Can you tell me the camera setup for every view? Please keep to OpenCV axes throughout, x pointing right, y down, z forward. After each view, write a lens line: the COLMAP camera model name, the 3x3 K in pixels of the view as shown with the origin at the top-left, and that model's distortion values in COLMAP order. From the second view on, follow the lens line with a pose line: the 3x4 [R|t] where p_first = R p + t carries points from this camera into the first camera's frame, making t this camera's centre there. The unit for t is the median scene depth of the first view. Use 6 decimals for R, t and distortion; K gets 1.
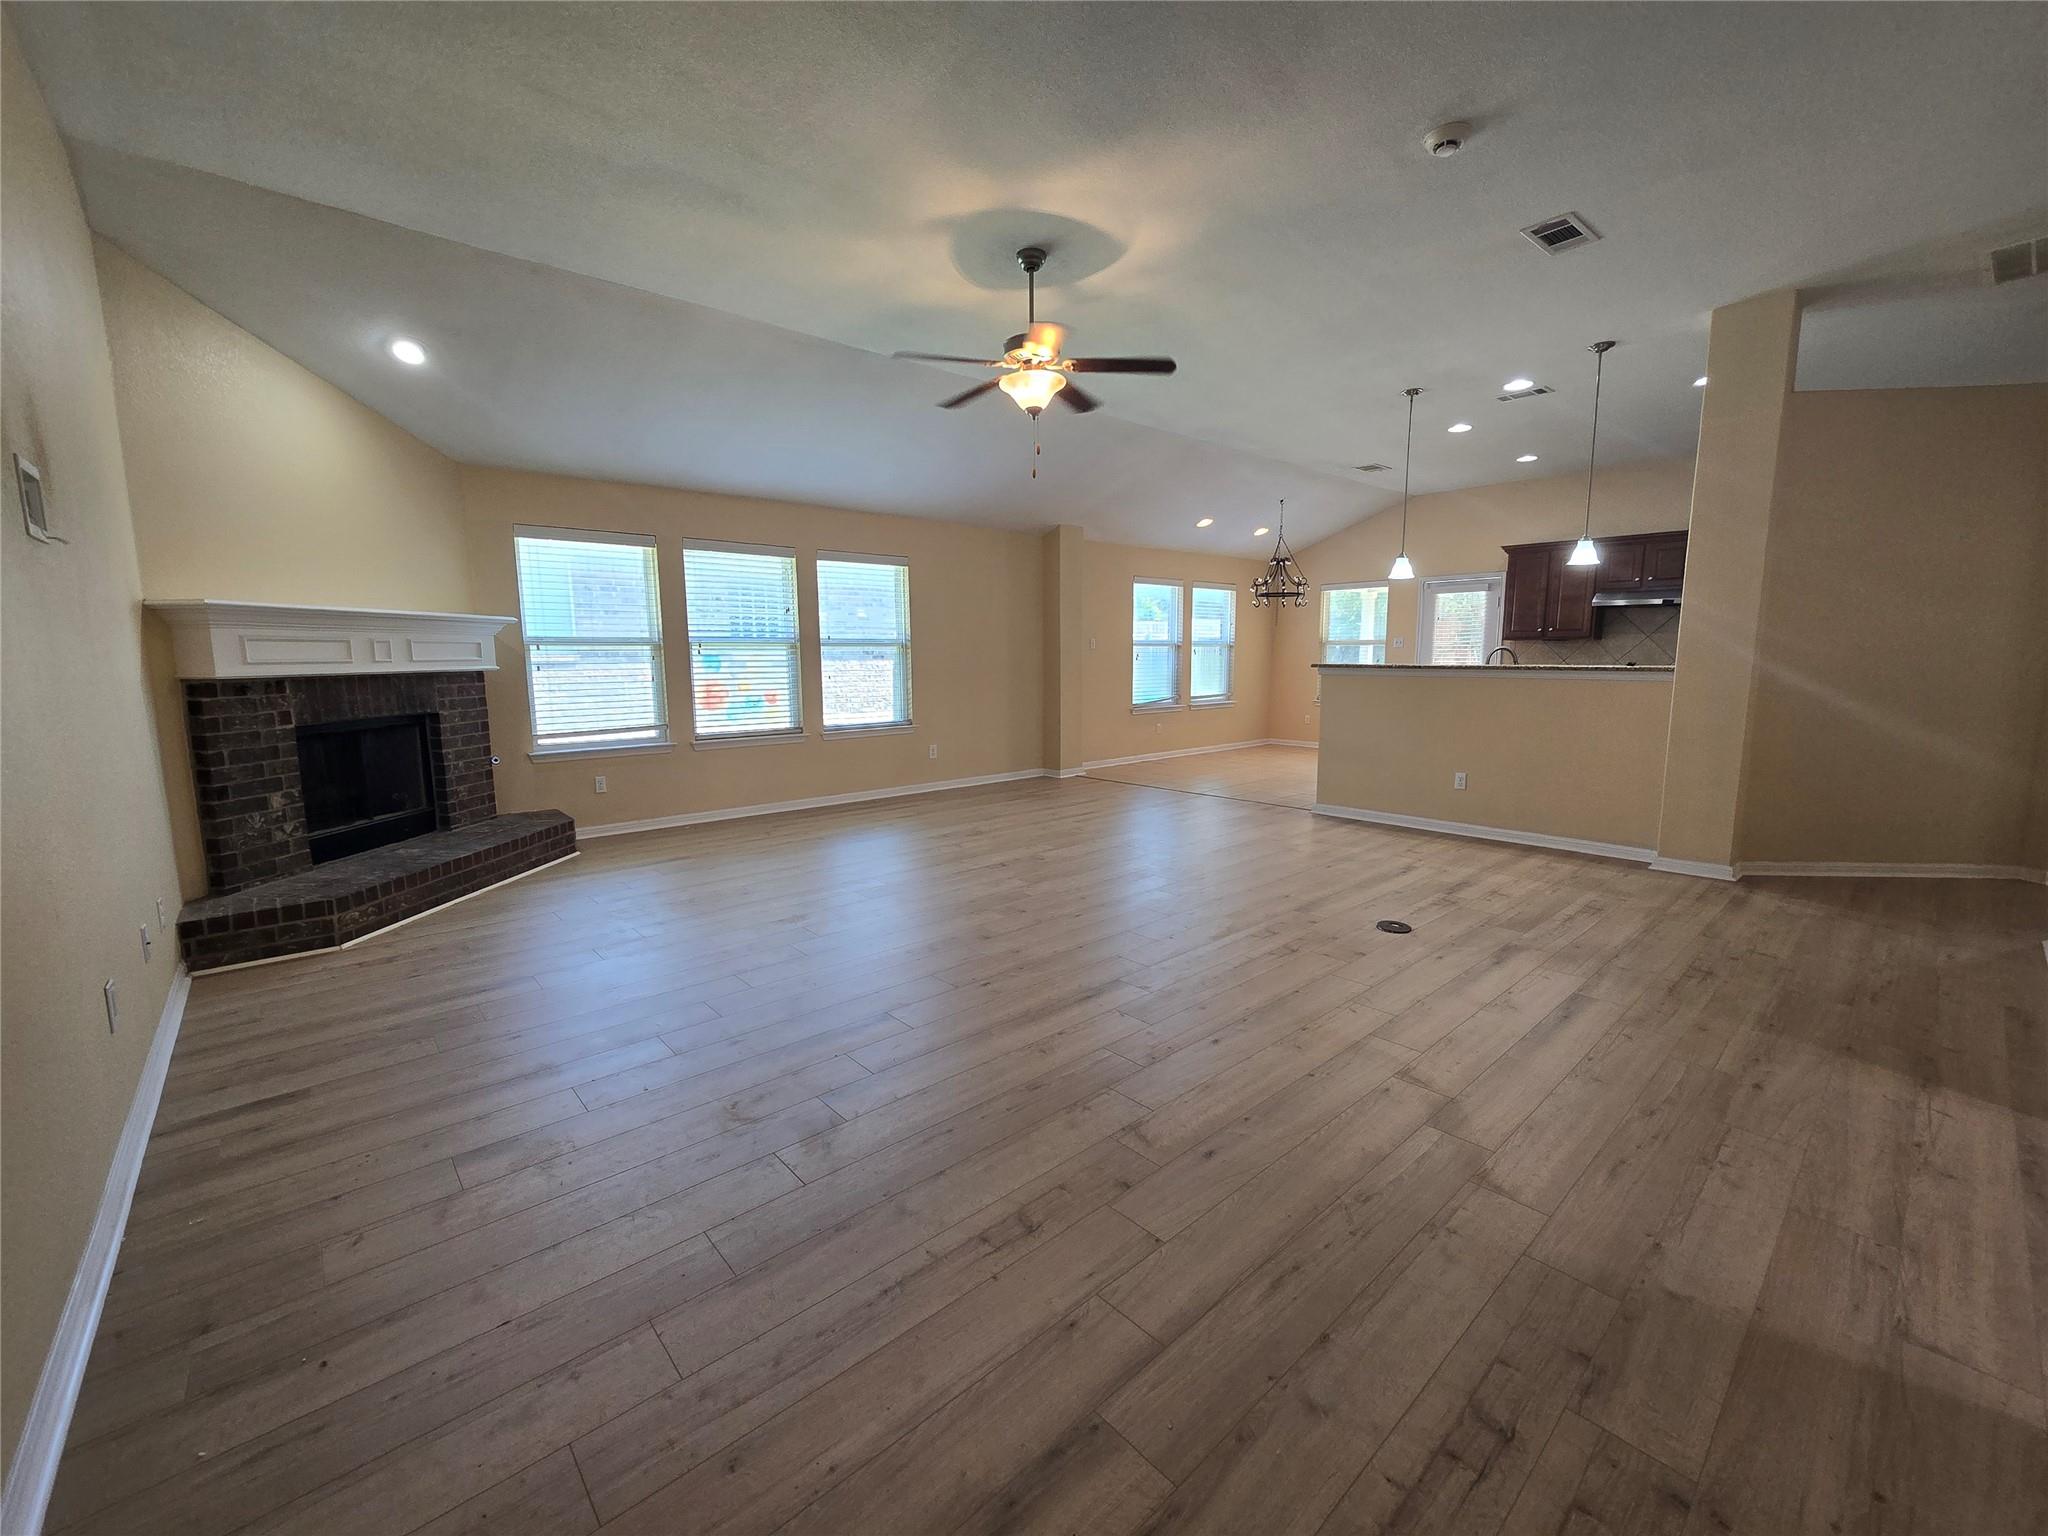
lens RADIAL K [[838.8, 0, 1025.0], [0, 838.8, 770.6], [0, 0, 1]] dist [0.001525, -0.001254]
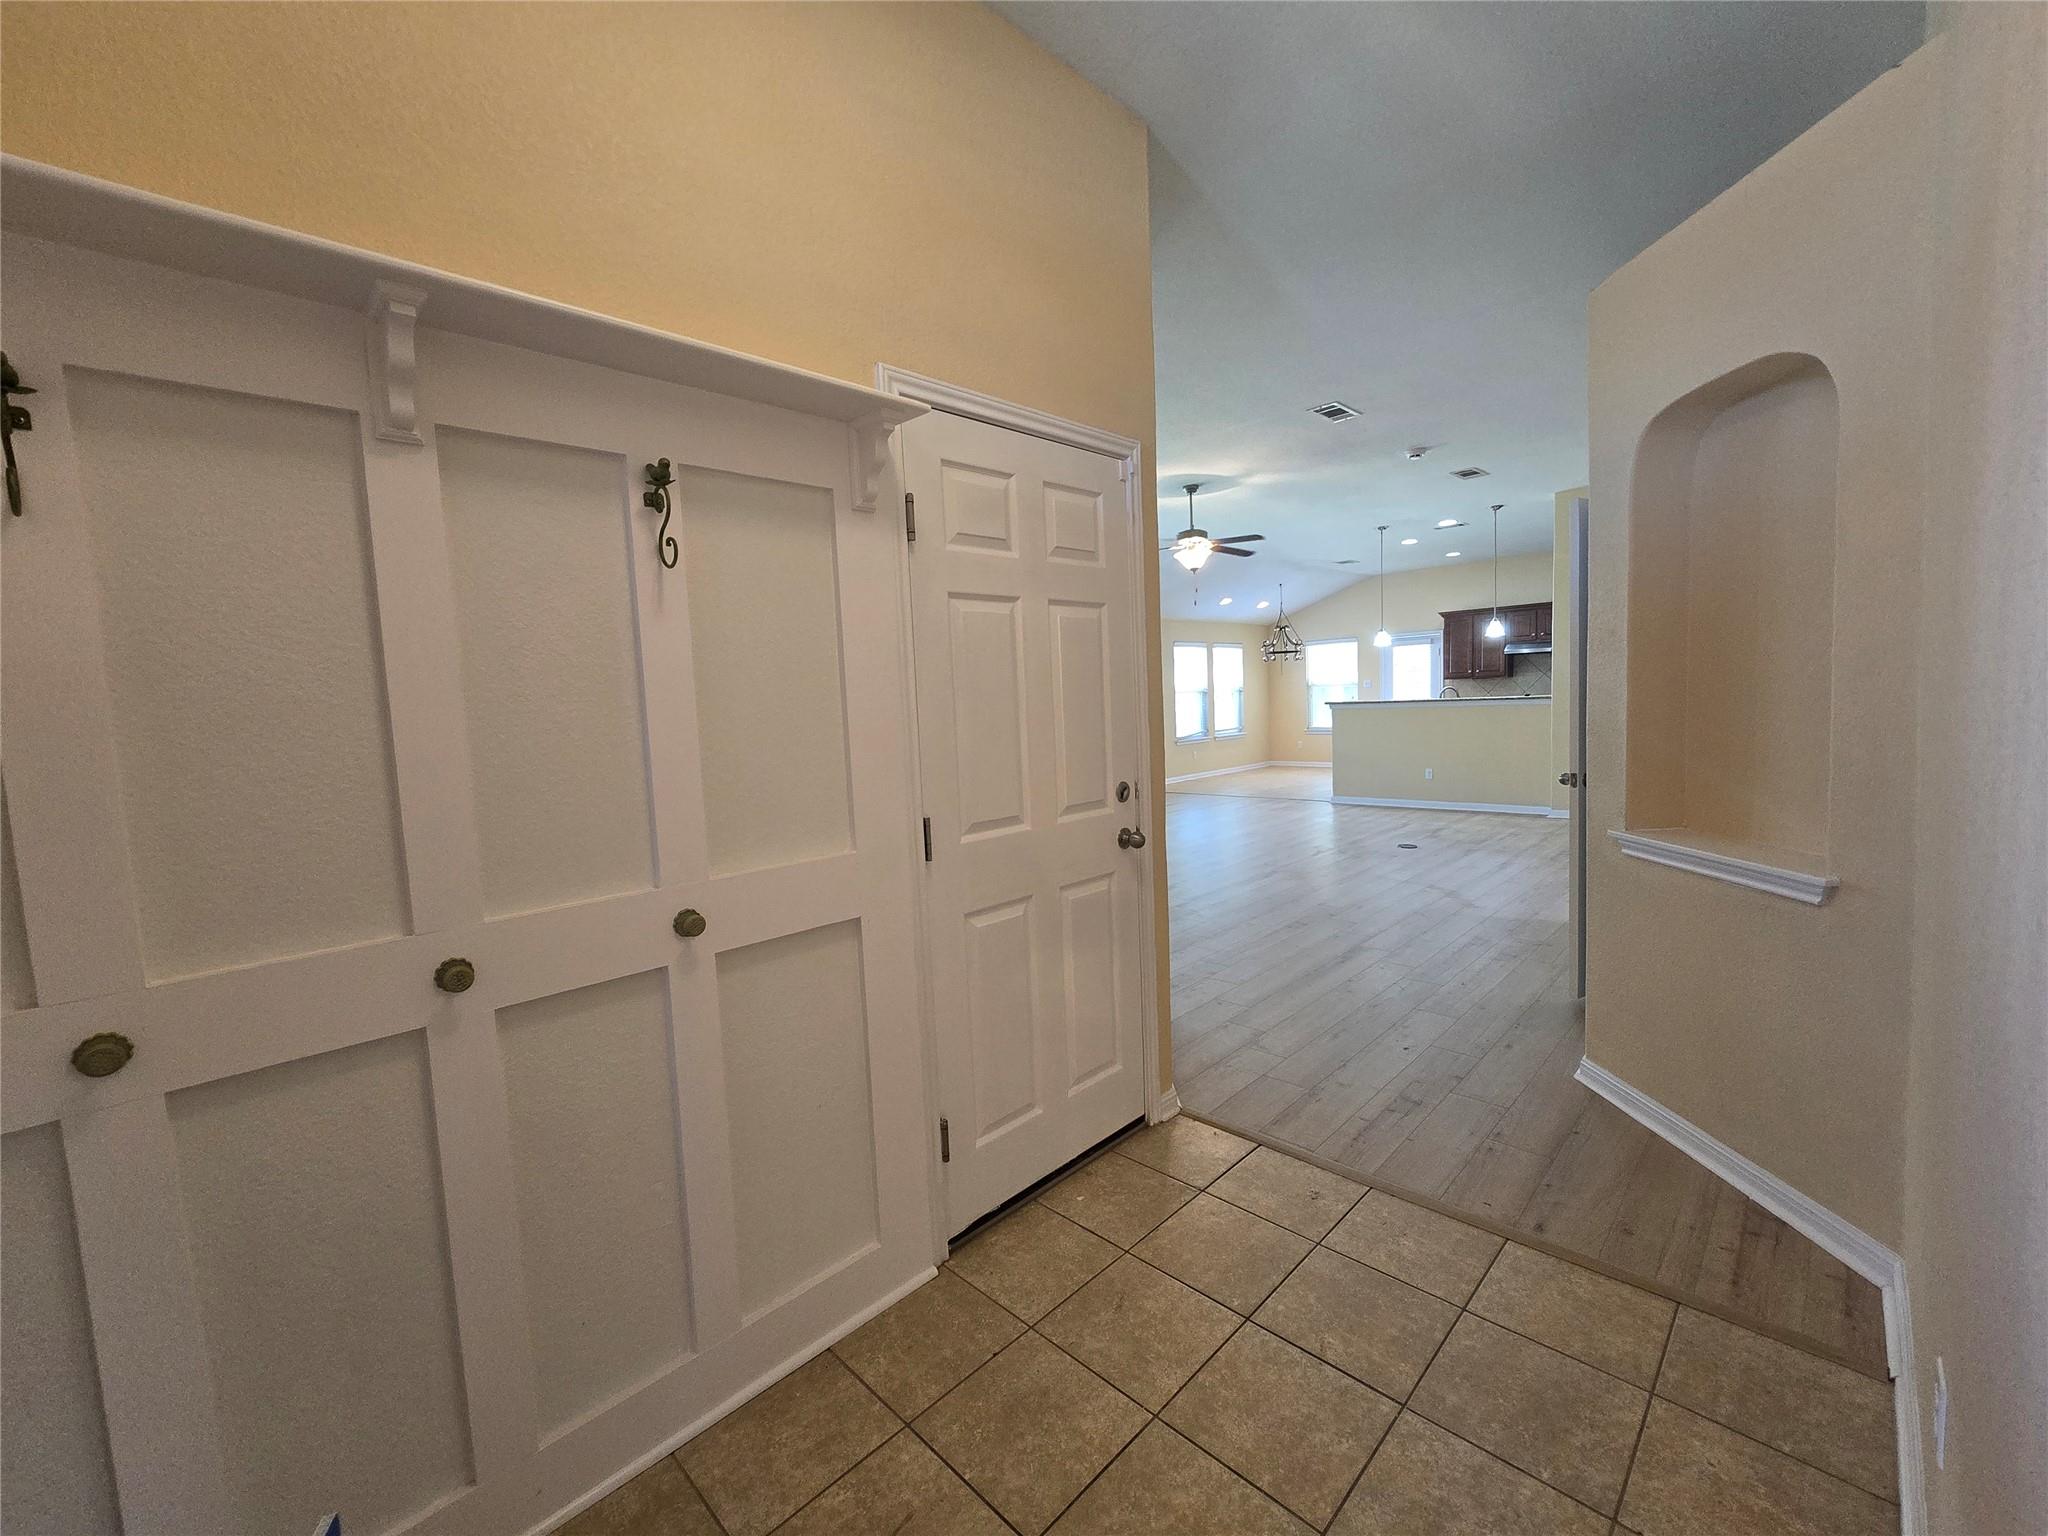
lens RADIAL K [[838.8, 0, 1032.1], [0, 838.8, 770.4], [0, 0, 1]] dist [0.001525, -0.001254]
pose [[0.996851, -0.043083, 0.066574, -0.200049], [0.046768, 0.997401, -0.054818, 0.036126], [-0.064039, 0.057759, 0.996274, -0.314739]]
